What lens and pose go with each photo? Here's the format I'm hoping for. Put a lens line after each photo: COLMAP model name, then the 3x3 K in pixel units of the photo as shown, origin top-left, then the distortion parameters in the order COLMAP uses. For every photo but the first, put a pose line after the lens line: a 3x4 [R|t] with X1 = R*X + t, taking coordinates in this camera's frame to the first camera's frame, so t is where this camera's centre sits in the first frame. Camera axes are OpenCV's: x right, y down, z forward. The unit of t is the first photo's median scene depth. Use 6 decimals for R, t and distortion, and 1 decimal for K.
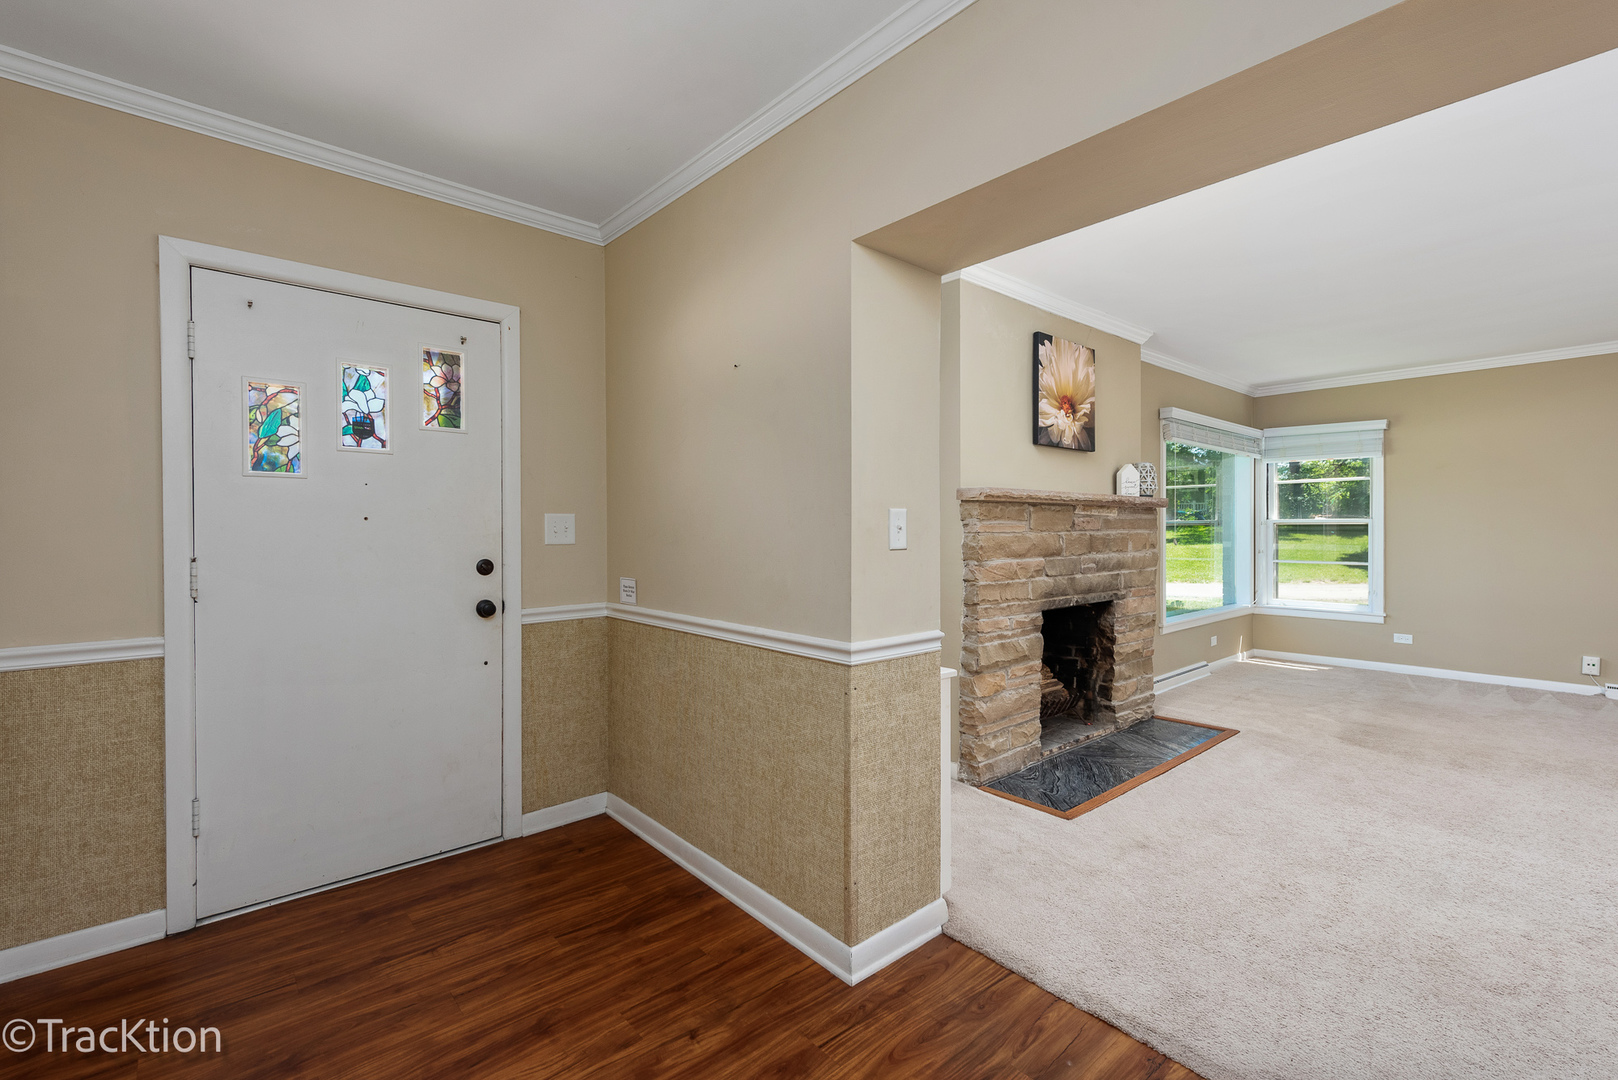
lens RADIAL K [[720.8, 0, 811.4], [0, 720.8, 535.5], [0, 0, 1]] dist [-0.001099, -0.000491]
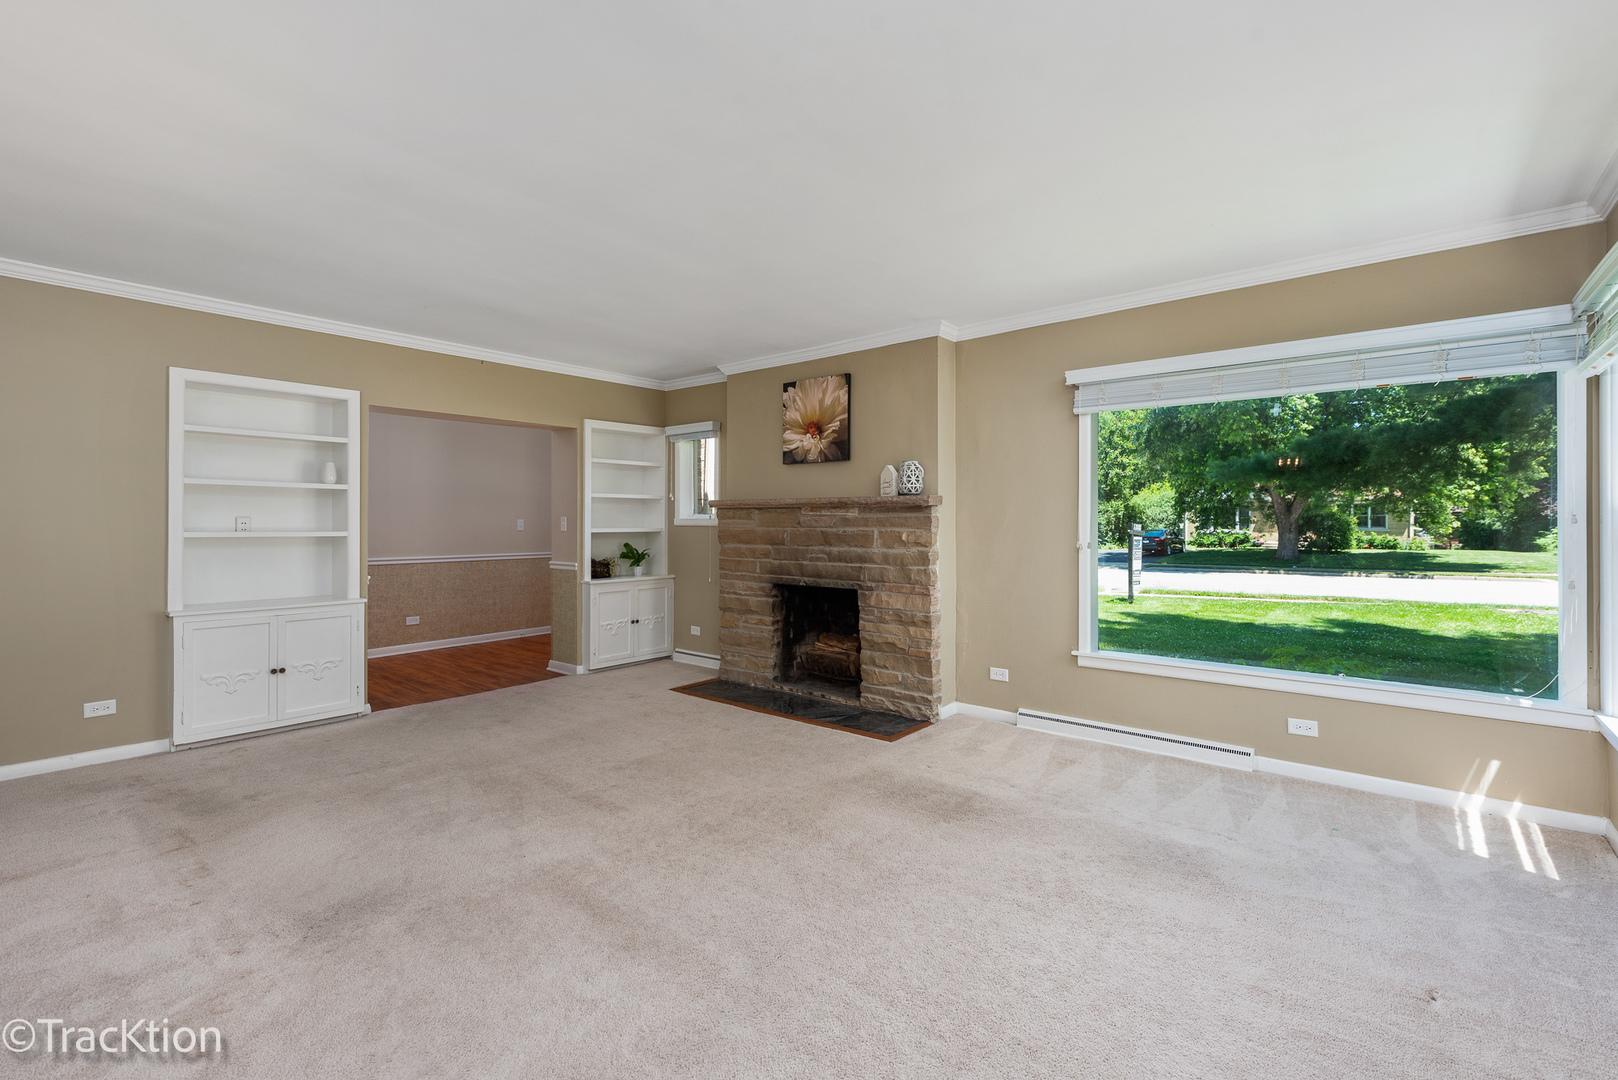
lens RADIAL K [[724.4, 0, 816.0], [0, 724.4, 523.1], [0, 0, 1]] dist [0.010701, -0.000569]
pose [[0.154720, 0.005280, -0.987944, 1.625742], [-0.012159, 0.999920, 0.003440, -0.018197], [0.987883, 0.011480, 0.154772, 0.808406]]
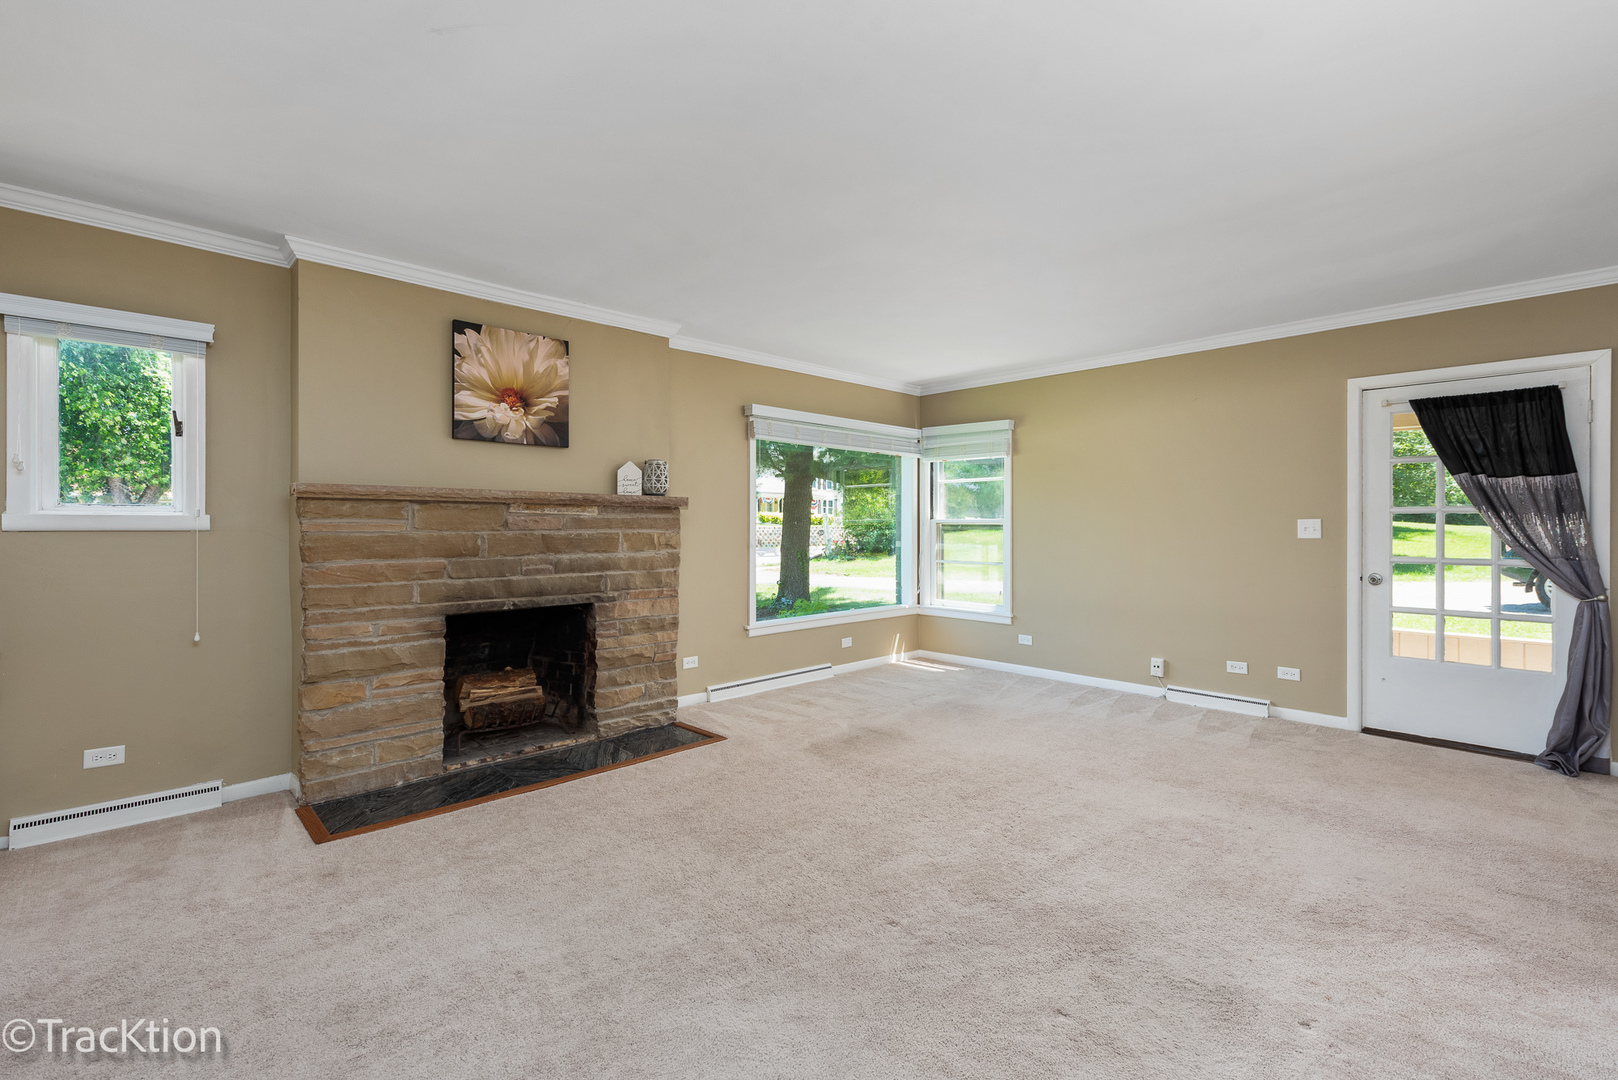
lens RADIAL K [[724.4, 0, 816.0], [0, 724.4, 523.1], [0, 0, 1]] dist [0.010701, -0.000569]
pose [[0.998378, 0.004894, 0.056723, 0.701401], [-0.004127, 0.999899, -0.013631, -0.004182], [-0.056784, 0.013375, 0.998297, 0.021749]]
